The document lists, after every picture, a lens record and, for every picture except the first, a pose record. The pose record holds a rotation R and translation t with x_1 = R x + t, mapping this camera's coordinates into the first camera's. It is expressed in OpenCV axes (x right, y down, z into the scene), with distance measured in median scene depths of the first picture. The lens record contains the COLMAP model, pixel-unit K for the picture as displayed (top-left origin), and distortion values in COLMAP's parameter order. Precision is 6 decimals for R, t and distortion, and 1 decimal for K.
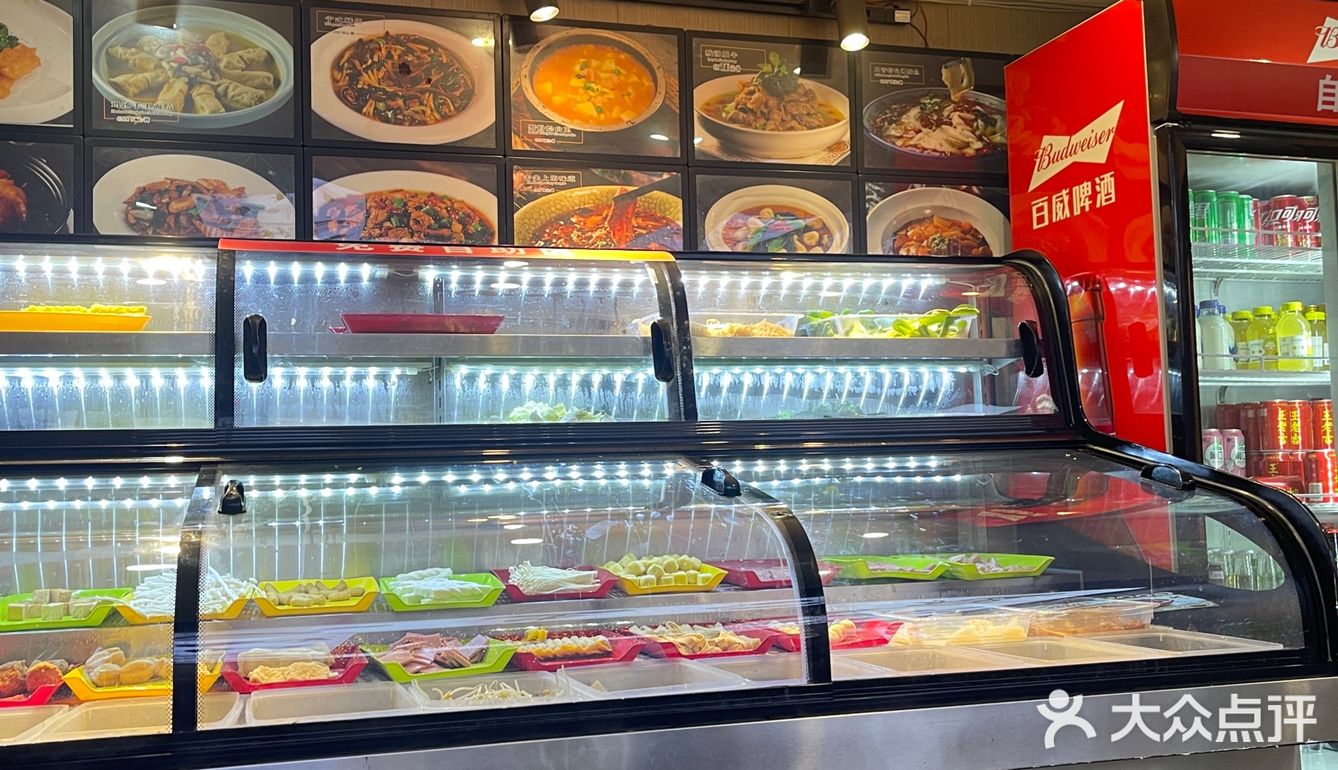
lens RADIAL K [[1371.1, 0, 669.0], [0, 1371.1, 385.0], [0, 0, 1]] dist [0.047142, -0.032953]
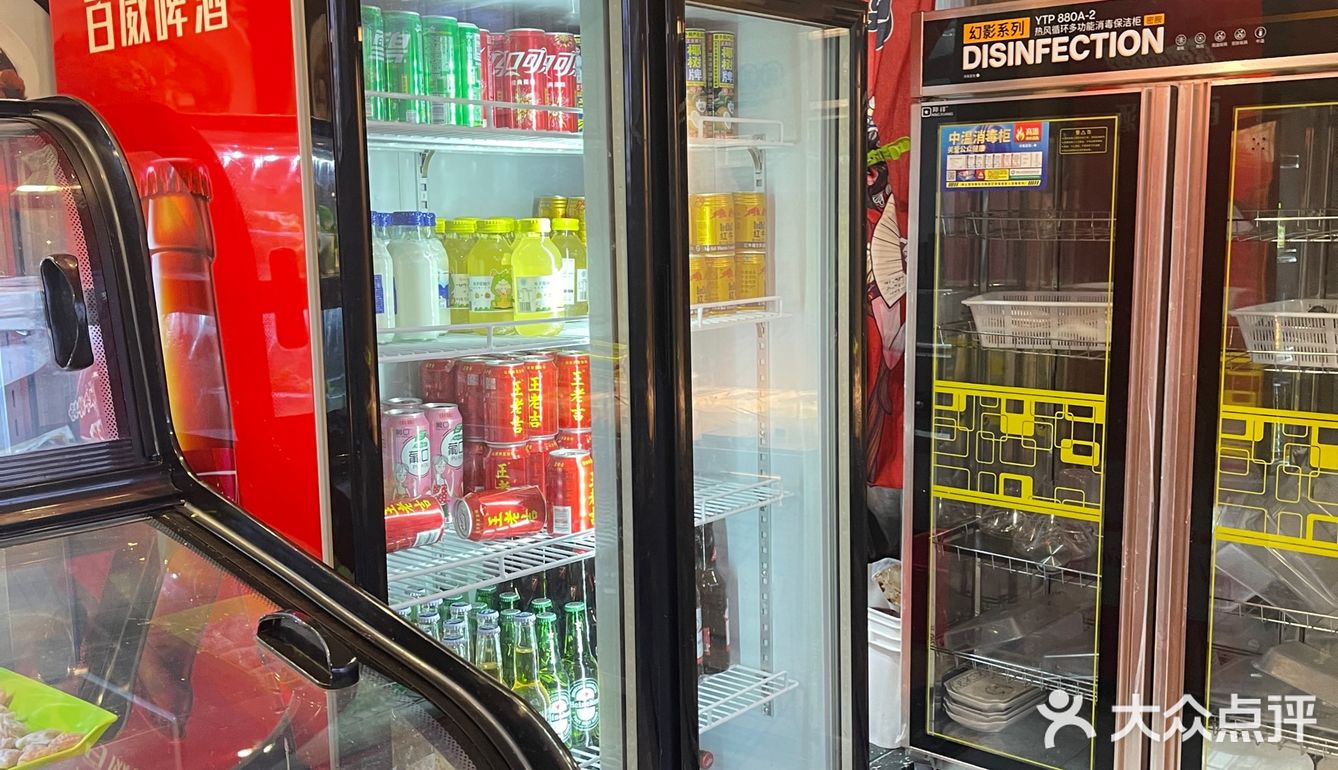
lens RADIAL K [[1301.5, 0, 652.7], [0, 1301.5, 383.8], [0, 0, 1]] dist [0.099621, -0.141580]
pose [[0.862897, -0.059422, 0.501874, 0.041422], [-0.043821, 0.980526, 0.191437, -0.020808], [-0.503477, -0.187183, 0.843489, 0.097585]]
